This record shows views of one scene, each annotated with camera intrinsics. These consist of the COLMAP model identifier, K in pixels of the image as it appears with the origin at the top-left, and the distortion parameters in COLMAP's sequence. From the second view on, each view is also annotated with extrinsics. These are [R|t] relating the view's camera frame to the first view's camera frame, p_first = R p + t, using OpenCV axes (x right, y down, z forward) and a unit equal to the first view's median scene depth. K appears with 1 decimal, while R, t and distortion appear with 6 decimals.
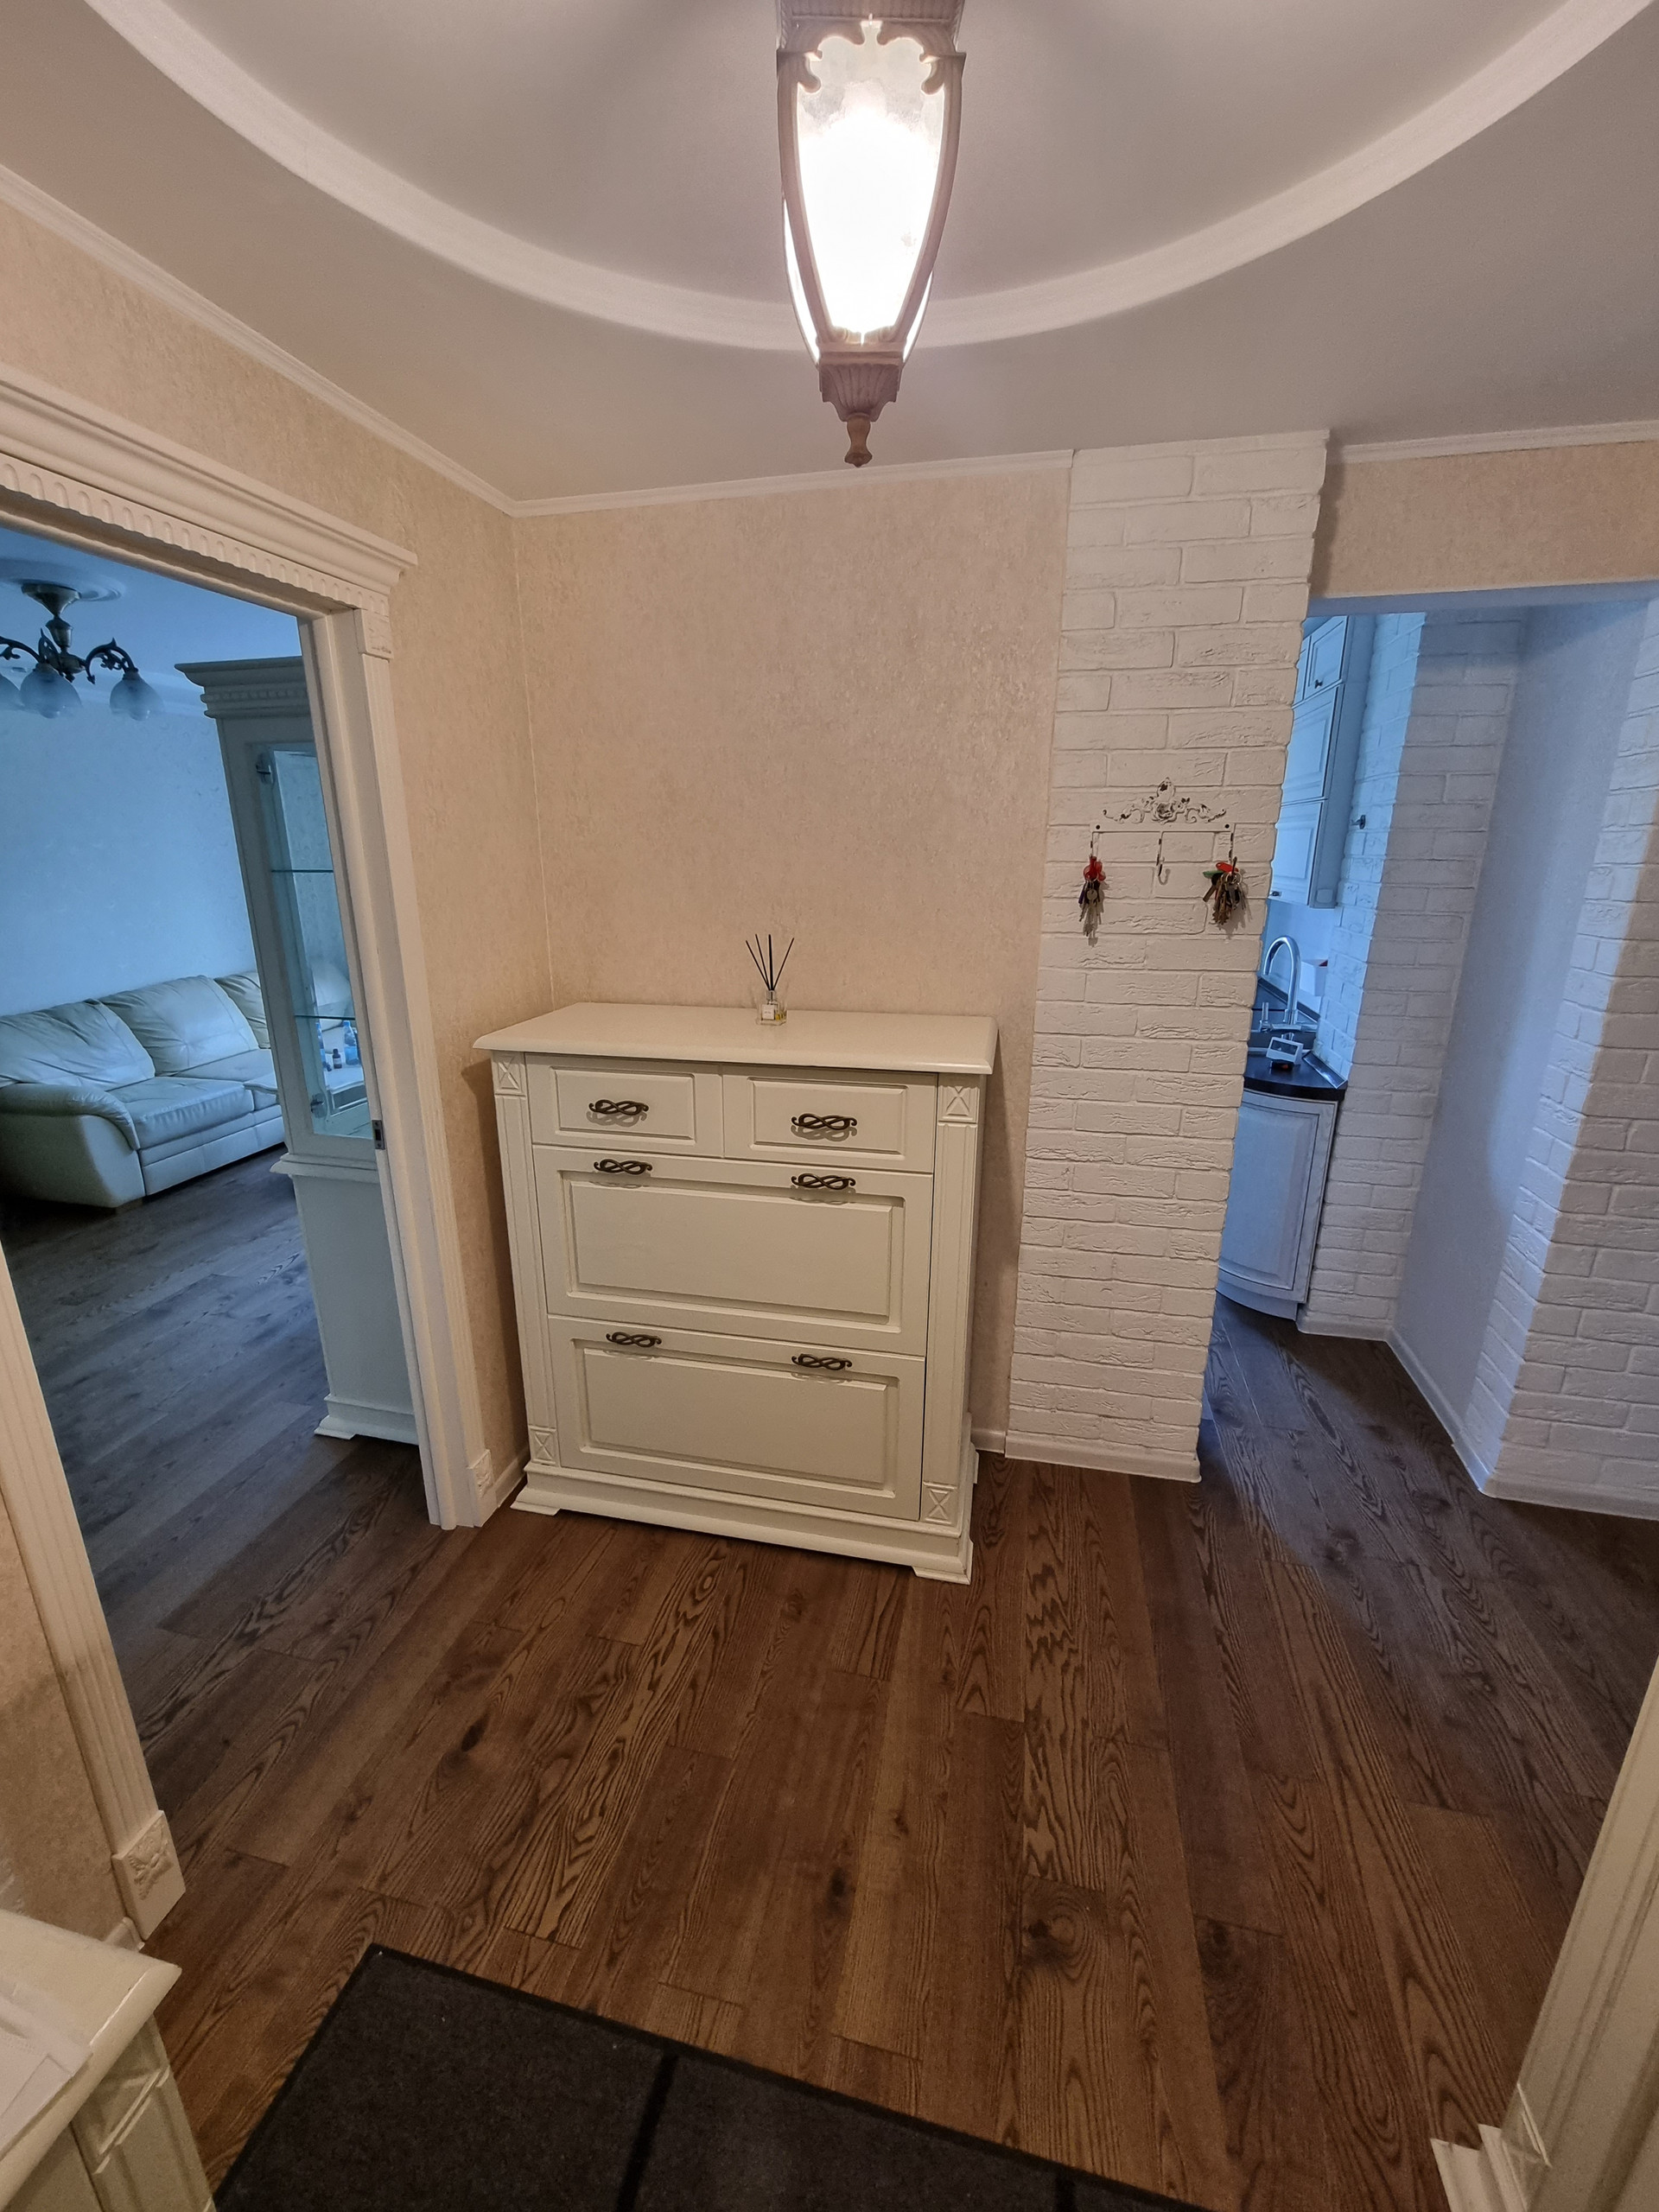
lens RADIAL K [[910.5, 0, 812.2], [0, 910.5, 1110.2], [0, 0, 1]] dist [-0.009210, 0.002364]
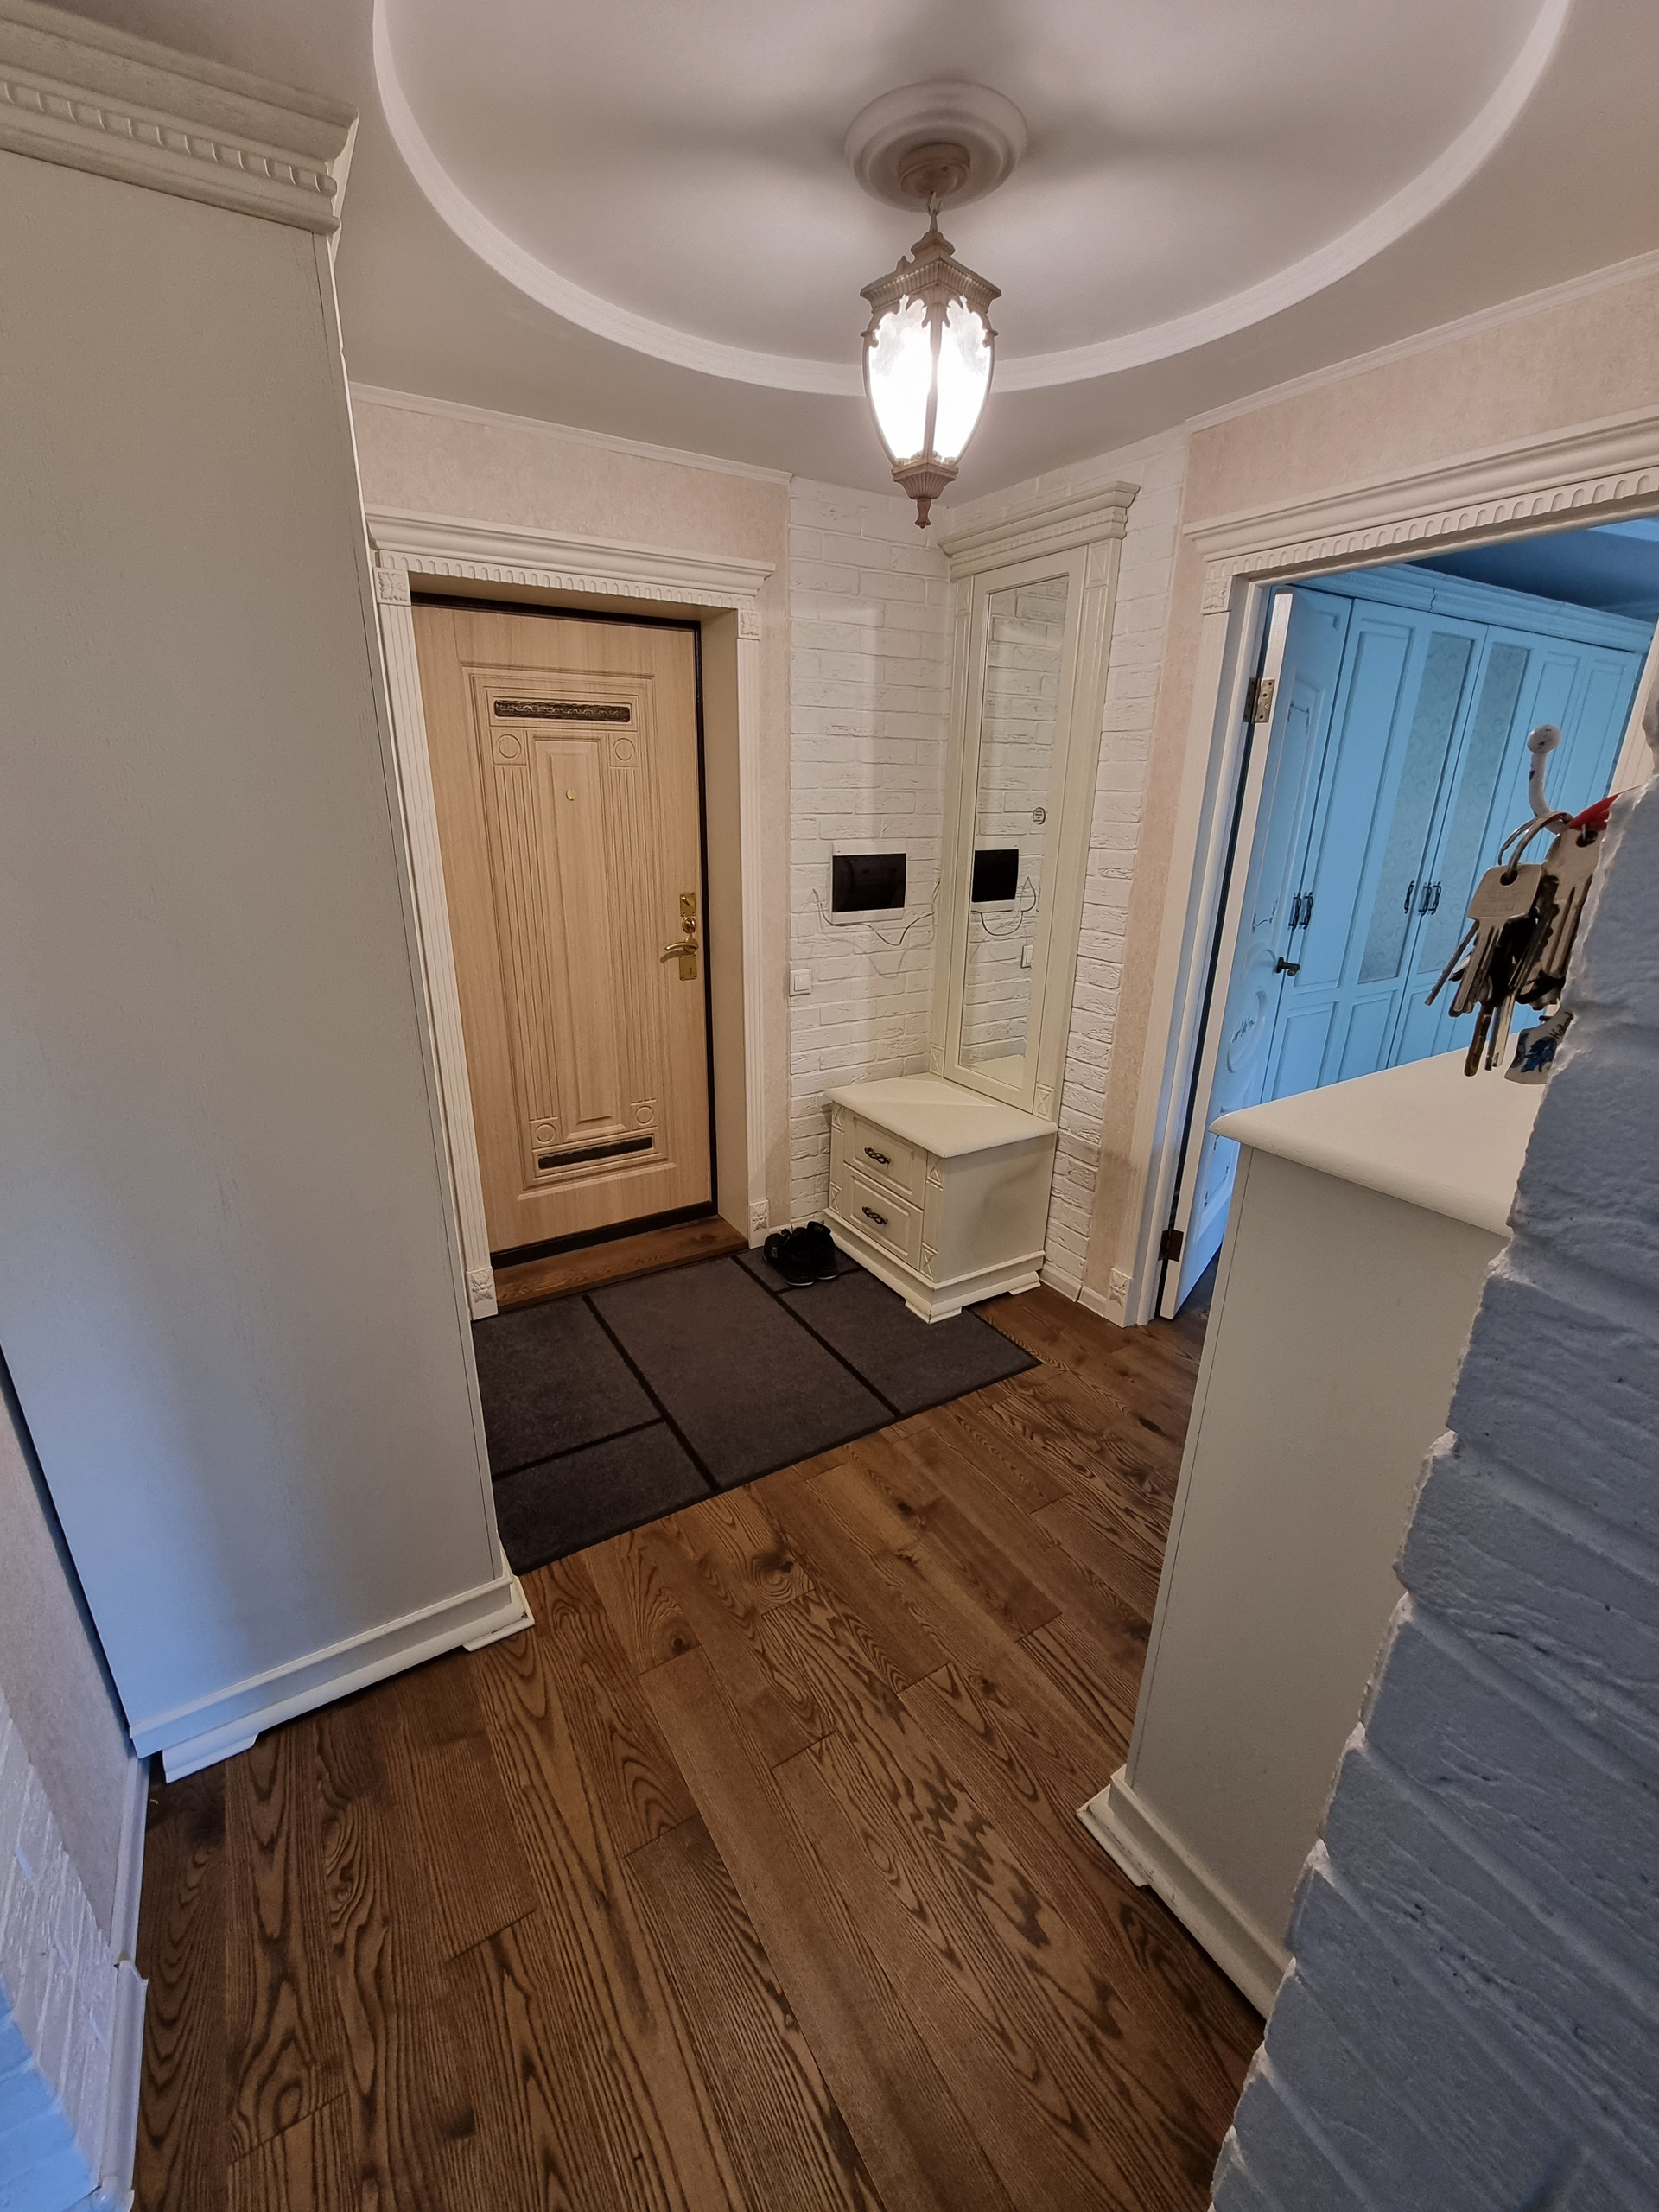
lens RADIAL K [[910.5, 0, 812.2], [0, 910.5, 1110.2], [0, 0, 1]] dist [-0.009210, 0.002364]
pose [[-0.709684, 0.233079, -0.664848, 0.859390], [-0.204961, 0.834566, 0.511361, -0.335193], [0.674047, 0.499173, -0.544506, 1.258547]]
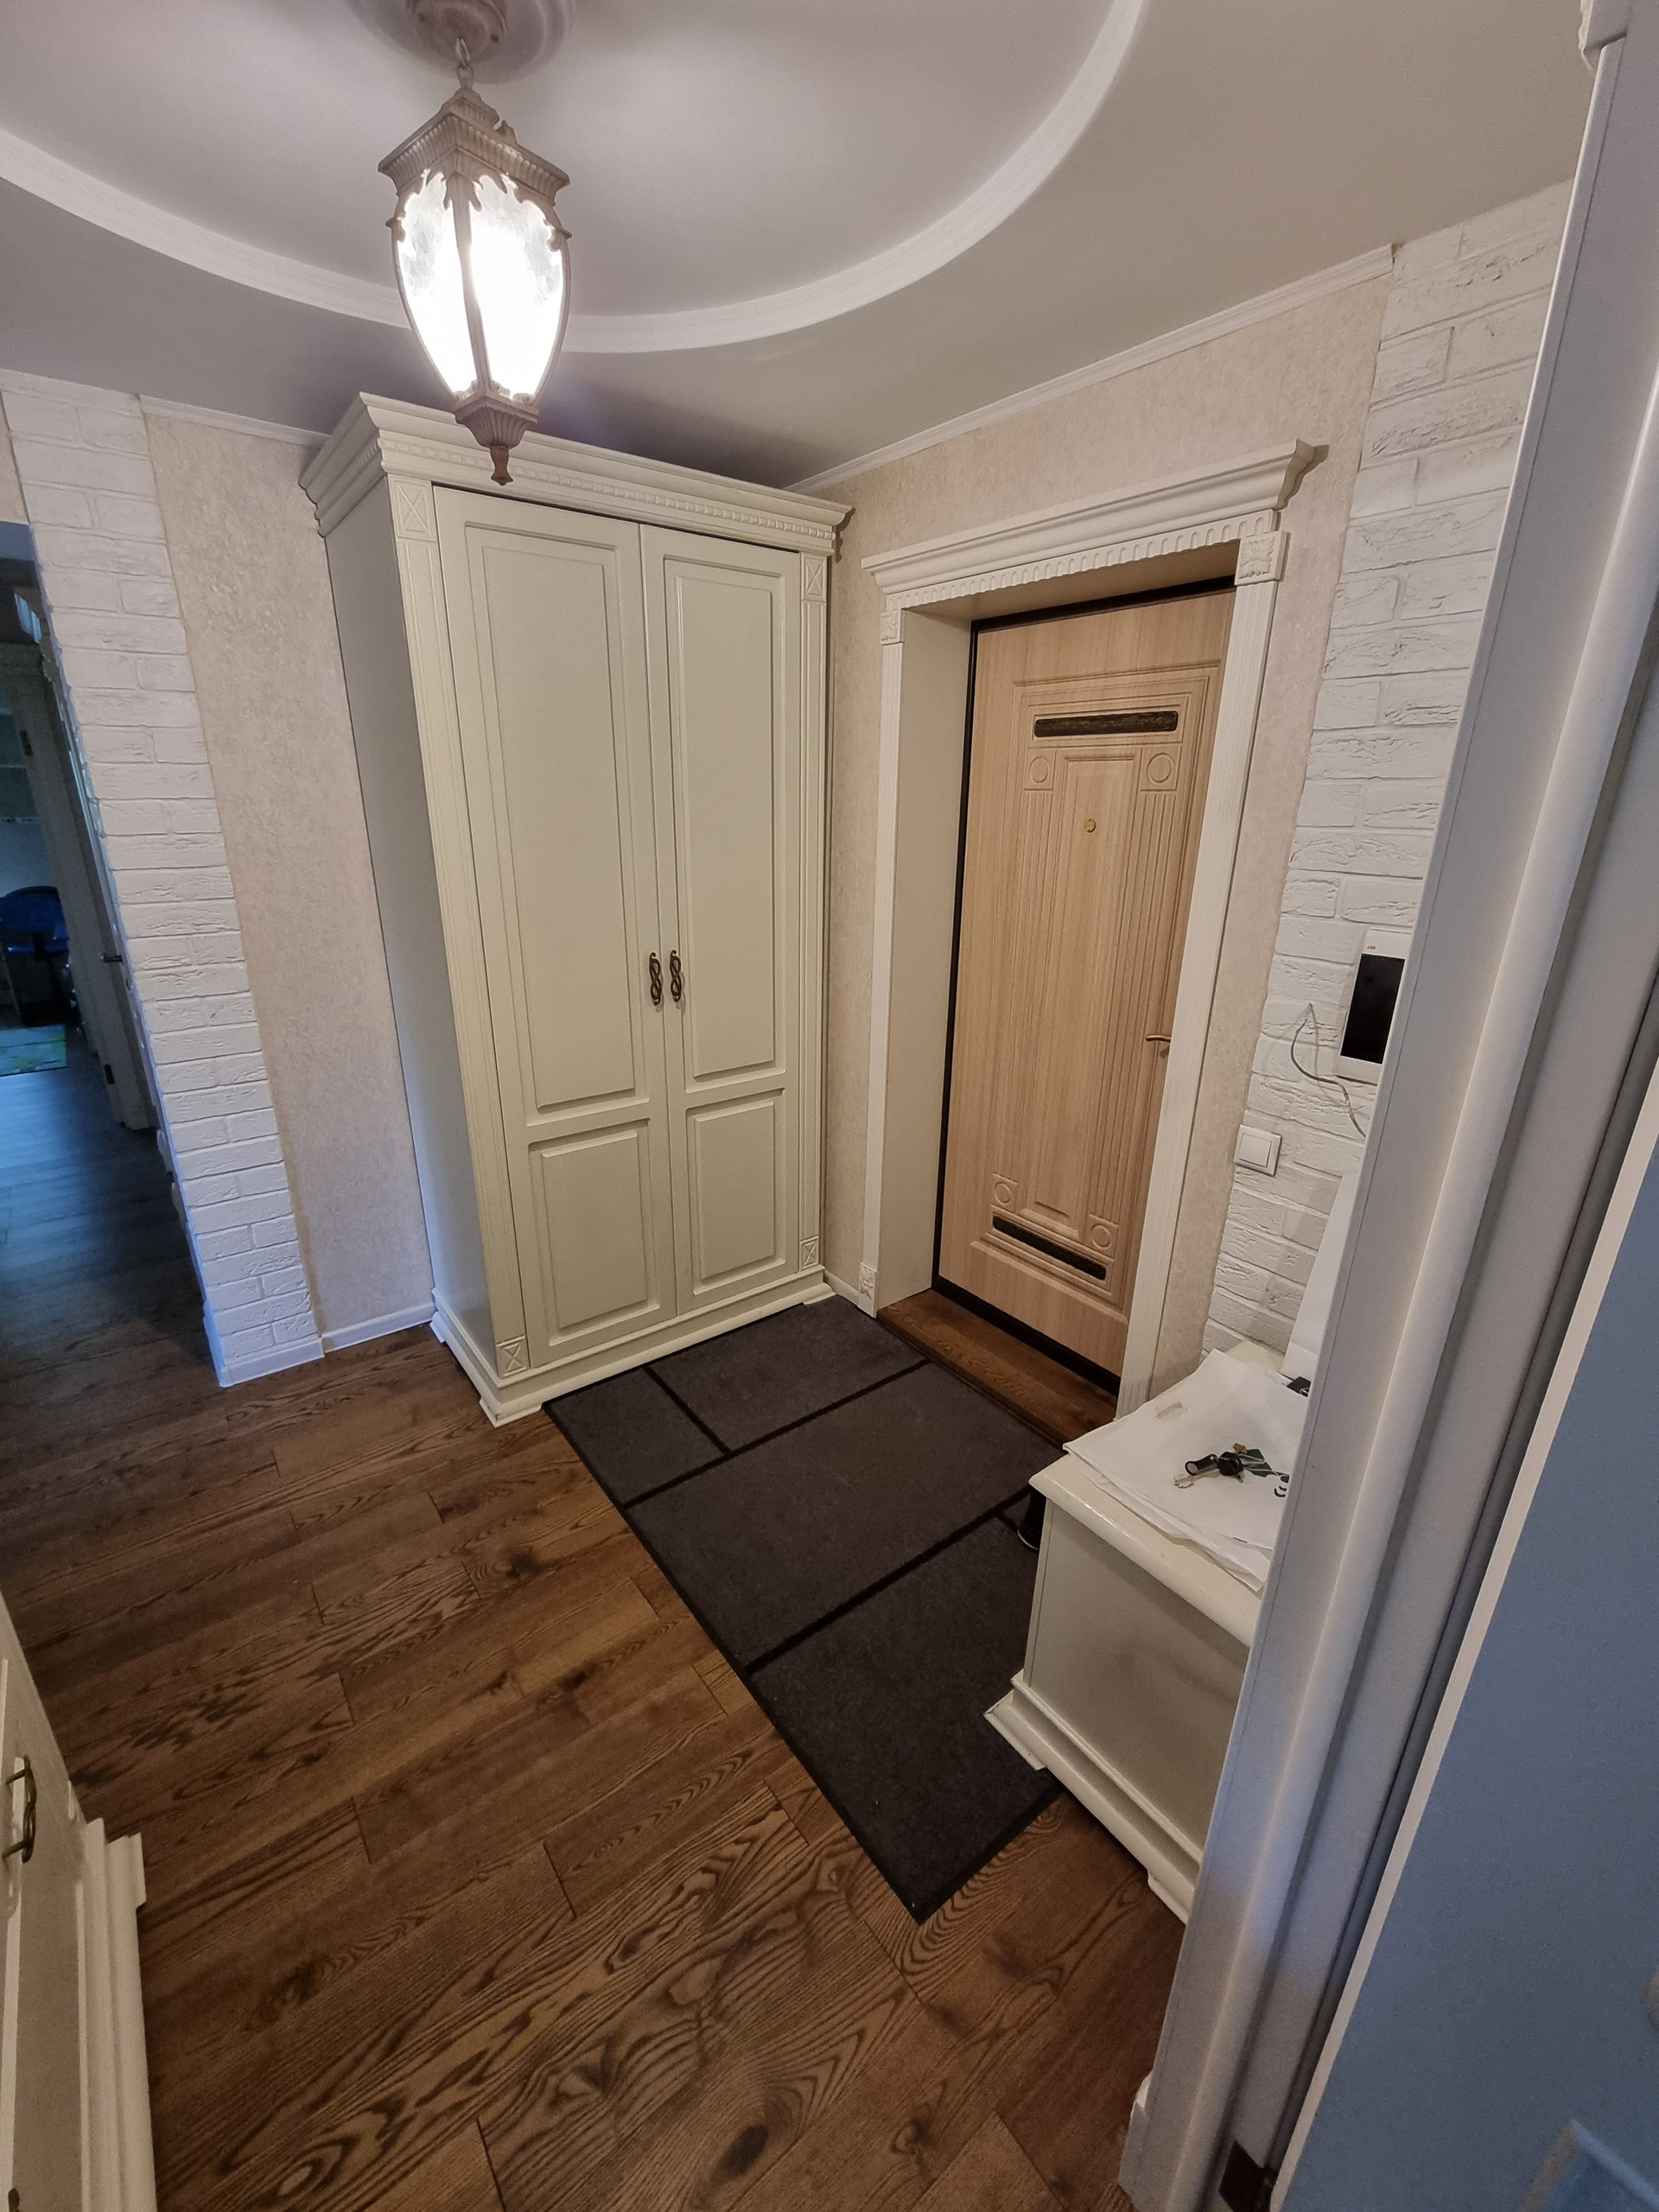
lens RADIAL K [[910.5, 0, 812.2], [0, 910.5, 1110.2], [0, 0, 1]] dist [-0.009210, 0.002364]
pose [[-0.773779, -0.214918, 0.595882, -0.690127], [0.168883, 0.836647, 0.521057, -0.299884], [-0.610528, 0.503817, -0.611084, 1.068468]]
